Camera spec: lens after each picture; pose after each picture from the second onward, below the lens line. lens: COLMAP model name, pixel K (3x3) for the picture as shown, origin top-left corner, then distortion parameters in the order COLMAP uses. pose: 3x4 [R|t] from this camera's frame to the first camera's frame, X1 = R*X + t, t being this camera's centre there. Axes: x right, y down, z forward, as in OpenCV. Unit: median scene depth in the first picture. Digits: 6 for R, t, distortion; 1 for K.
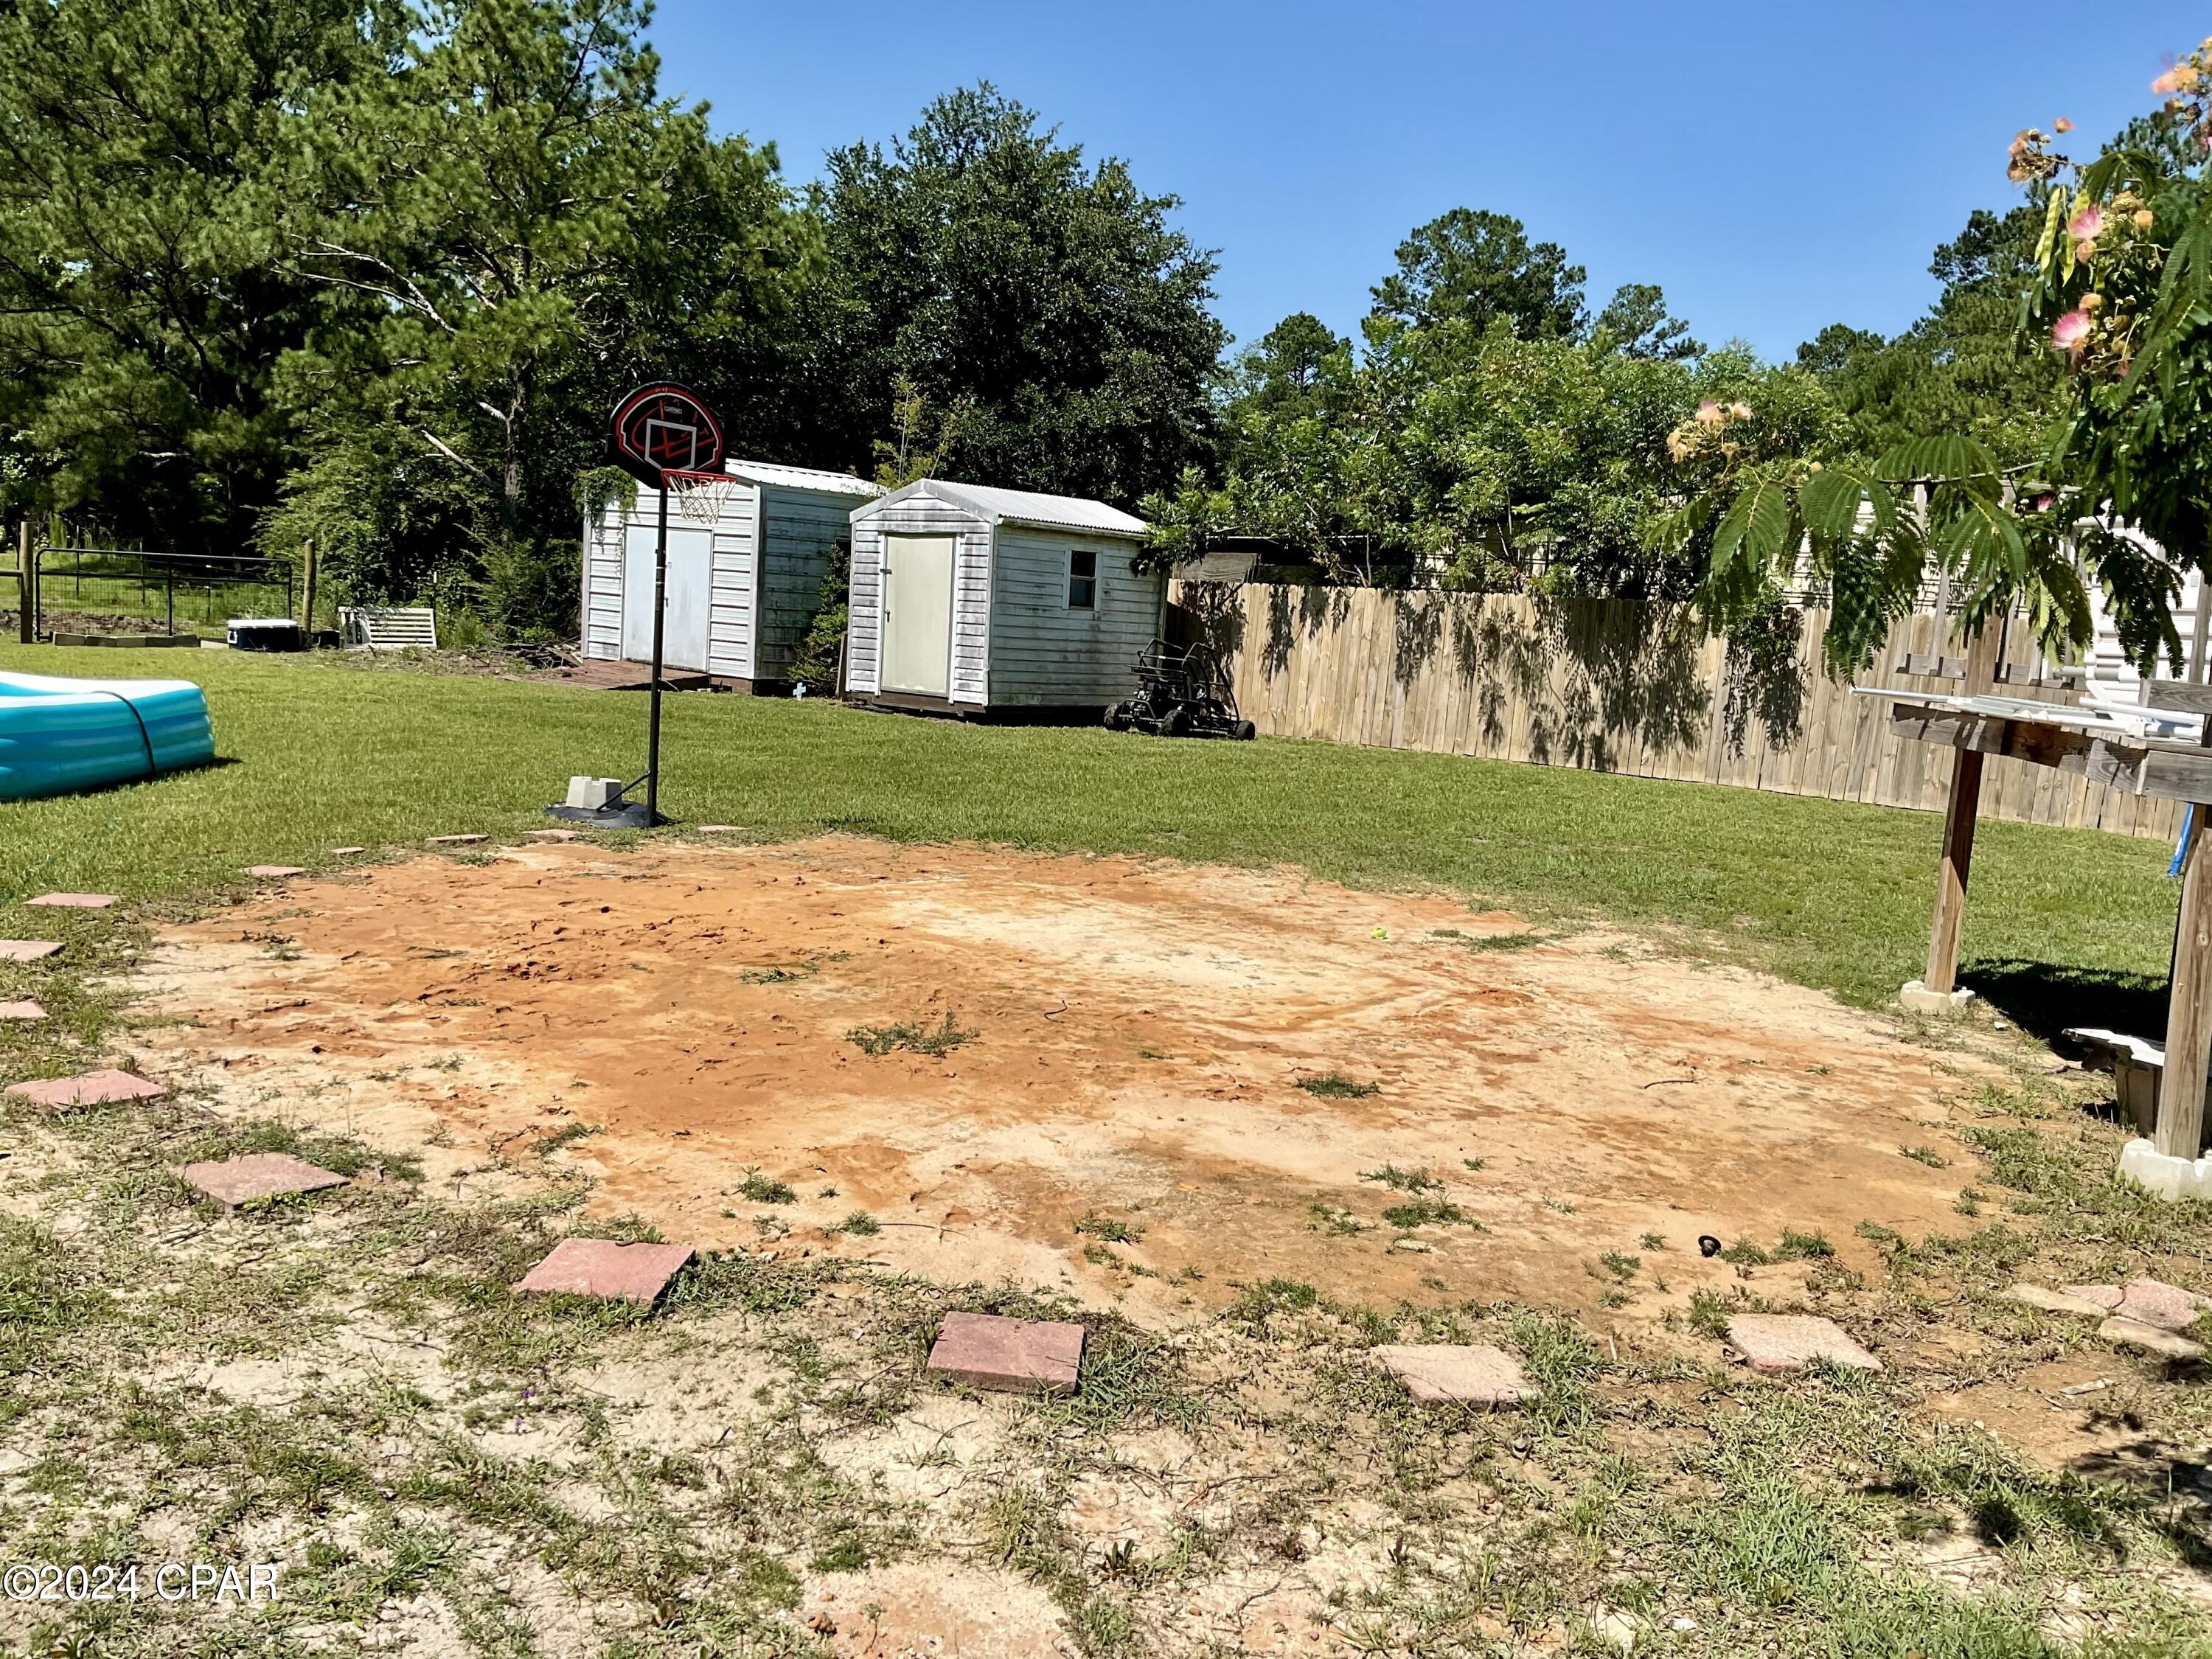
lens RADIAL K [[1848.2, 0, 1099.6], [0, 1848.2, 840.2], [0, 0, 1]] dist [0.089252, -0.168731]
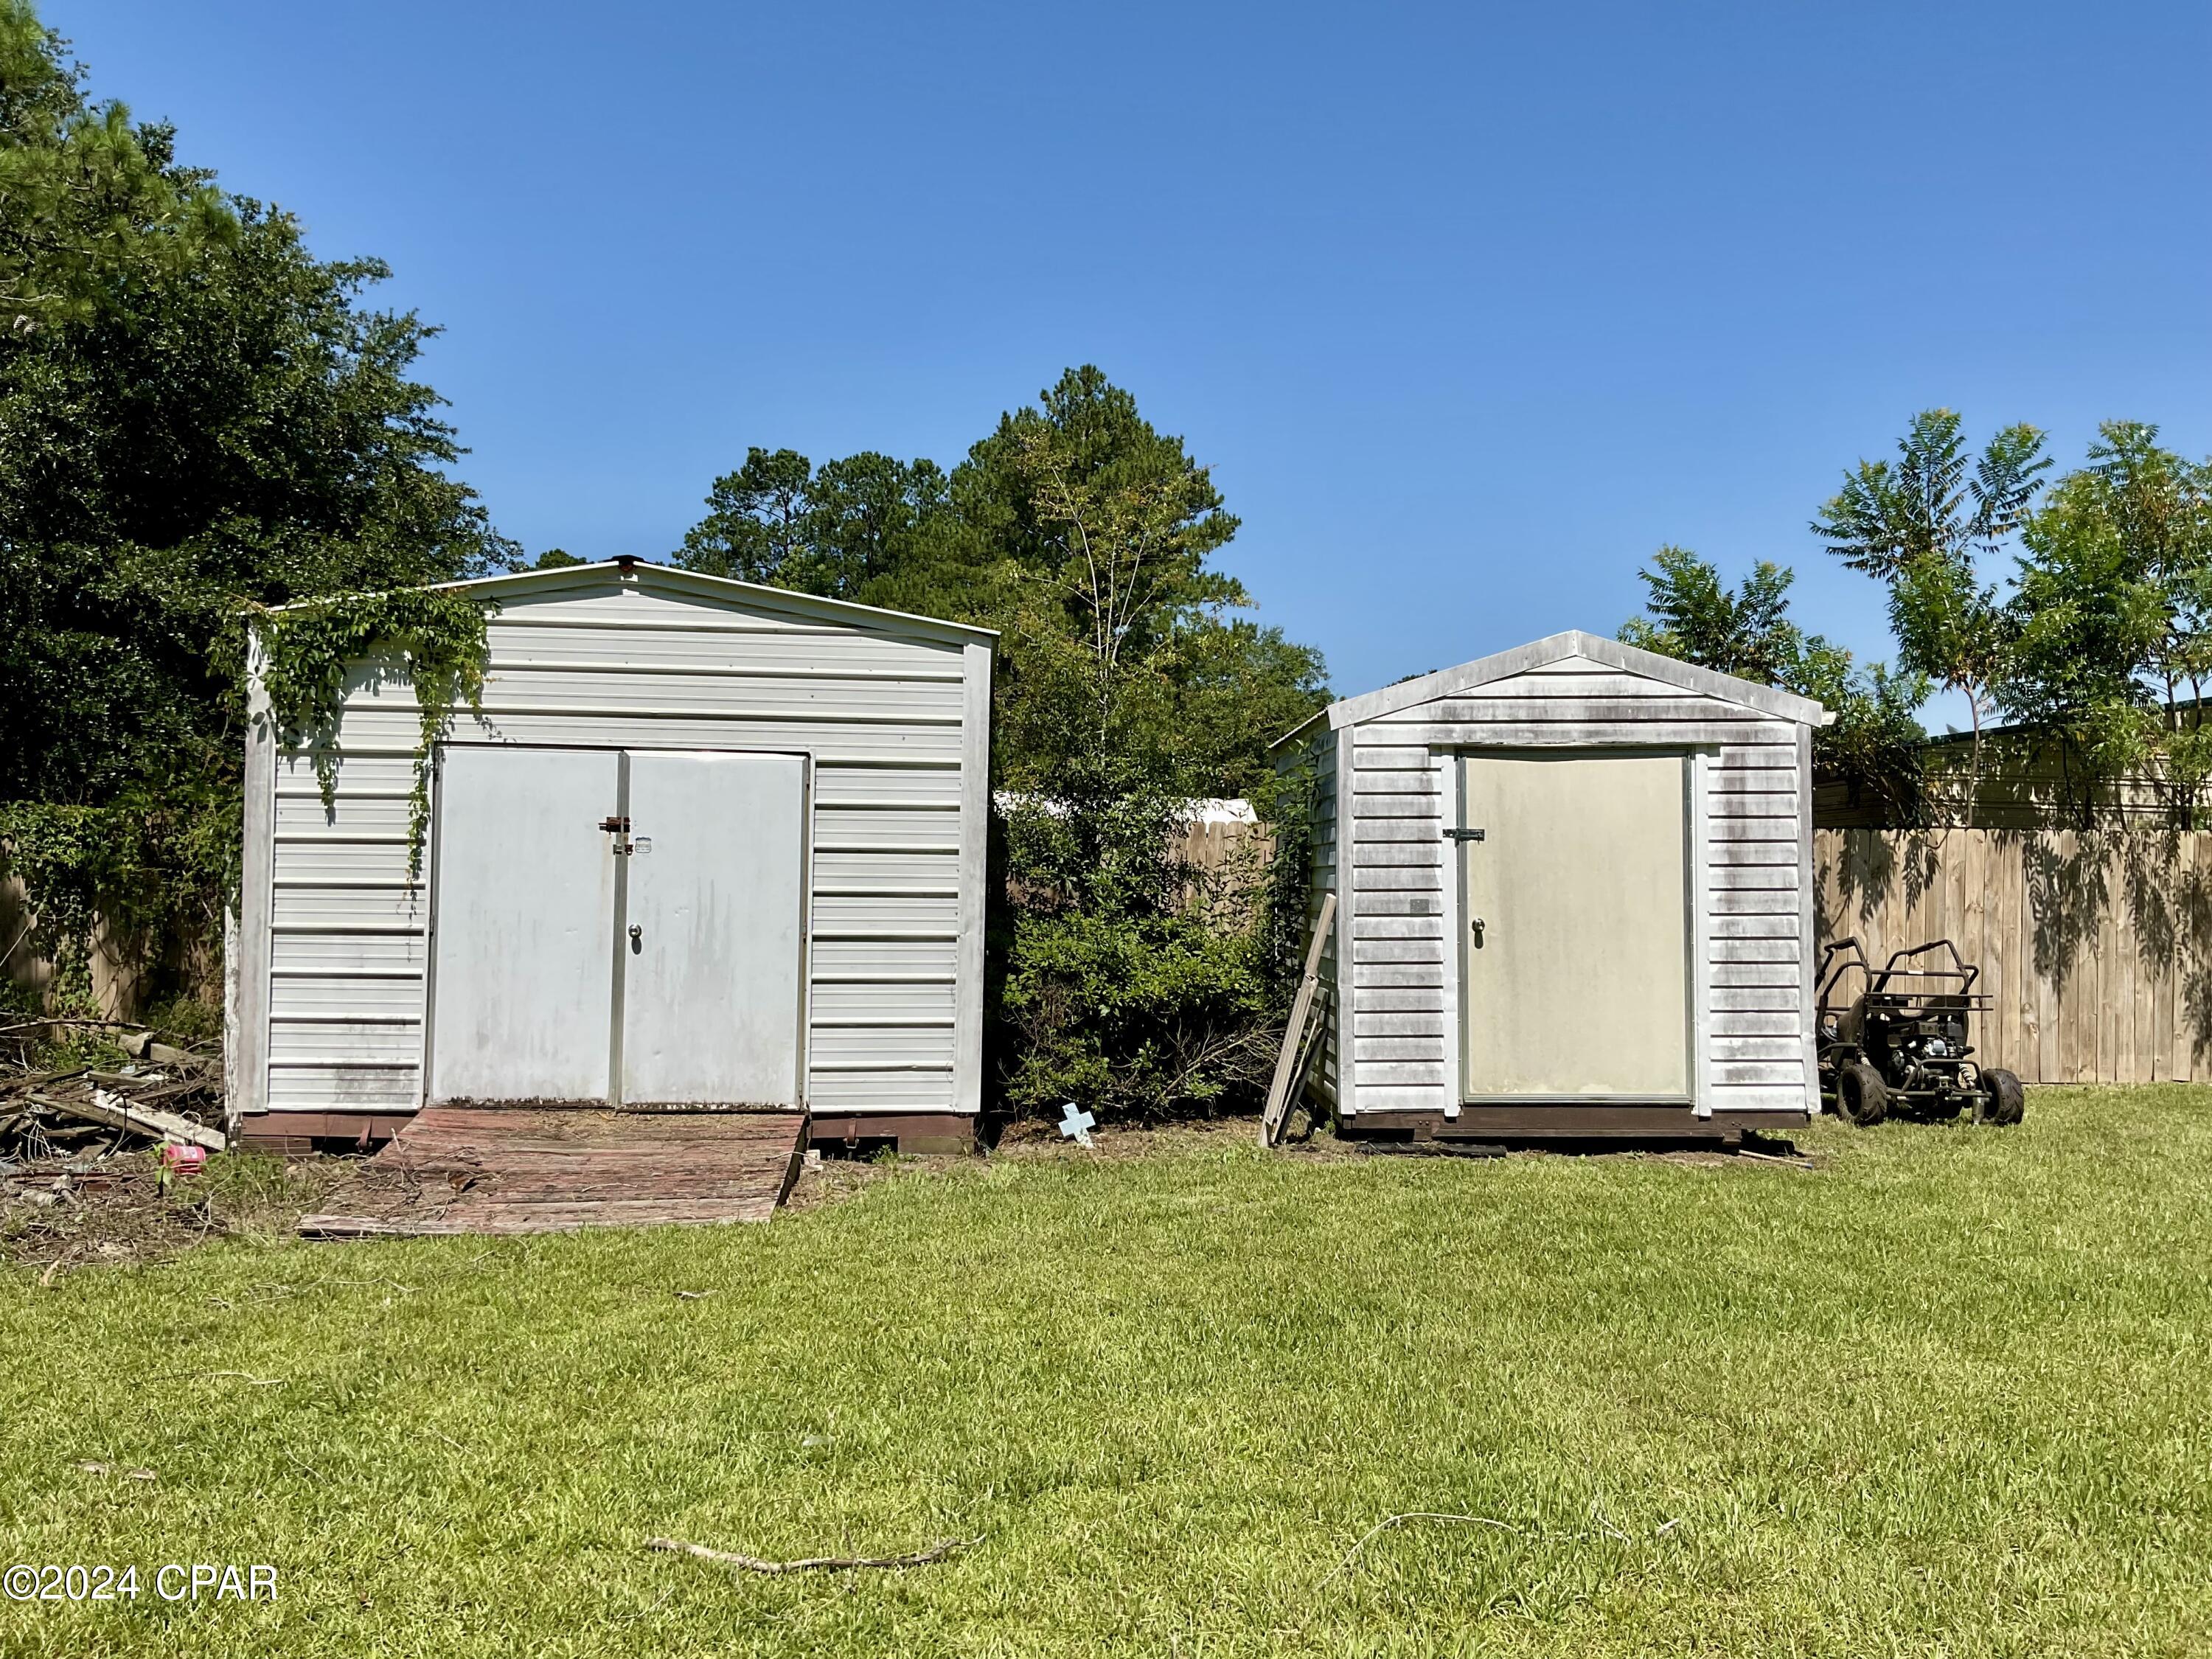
lens RADIAL K [[1848.2, 0, 1090.2], [0, 1848.2, 870.9], [0, 0, 1]] dist [0.089252, -0.168731]
pose [[0.723391, -0.052937, 0.688407, -0.504795], [0.125541, 0.990521, -0.055753, -0.127842], [-0.678930, 0.126755, 0.723179, 0.769923]]
